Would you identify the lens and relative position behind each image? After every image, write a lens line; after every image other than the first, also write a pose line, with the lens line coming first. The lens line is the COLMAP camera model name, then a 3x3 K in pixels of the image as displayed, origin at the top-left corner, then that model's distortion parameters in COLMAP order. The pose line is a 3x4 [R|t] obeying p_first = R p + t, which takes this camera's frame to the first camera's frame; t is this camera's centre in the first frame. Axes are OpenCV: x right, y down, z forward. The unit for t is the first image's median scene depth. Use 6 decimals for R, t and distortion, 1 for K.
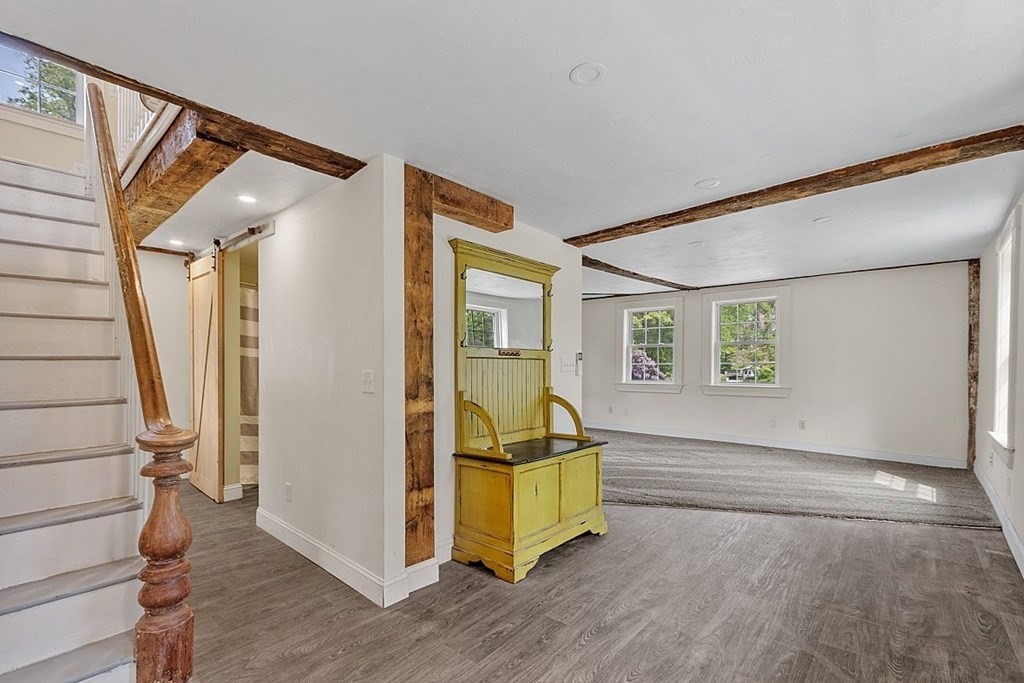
lens RADIAL K [[465.3, 0, 475.2], [0, 465.3, 367.1], [0, 0, 1]] dist [0.000496, -0.000365]
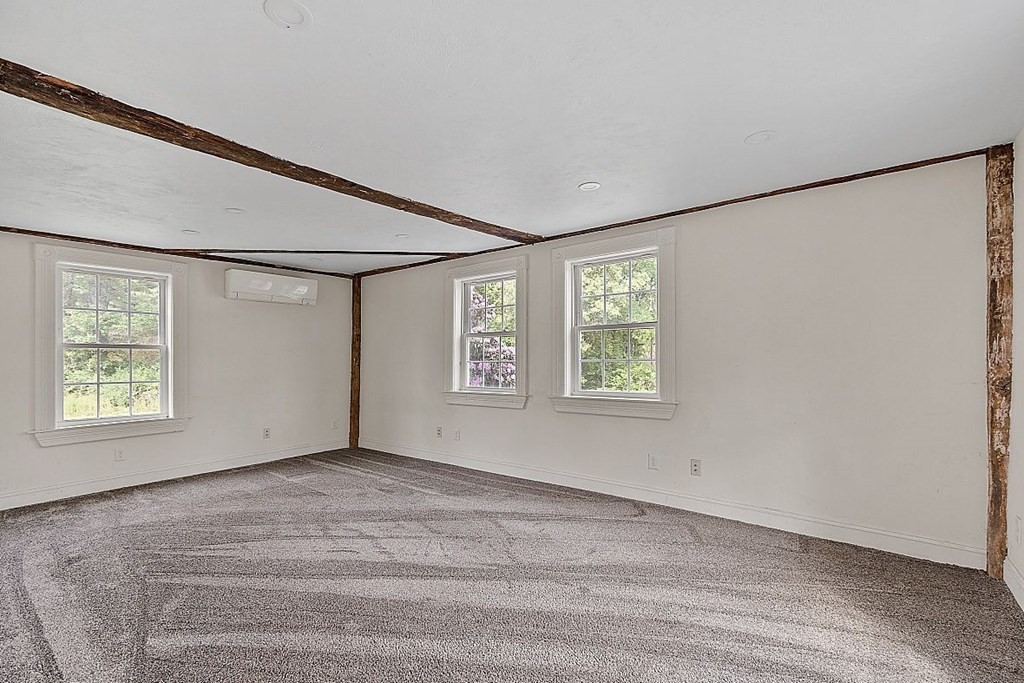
lens RADIAL K [[465.3, 0, 478.0], [0, 465.3, 361.7], [0, 0, 1]] dist [0.000496, -0.000365]
pose [[0.998048, -0.007730, 0.061967, 0.489565], [0.007828, 0.999968, -0.001336, -0.009456], [-0.061954, 0.001818, 0.998077, 0.542807]]
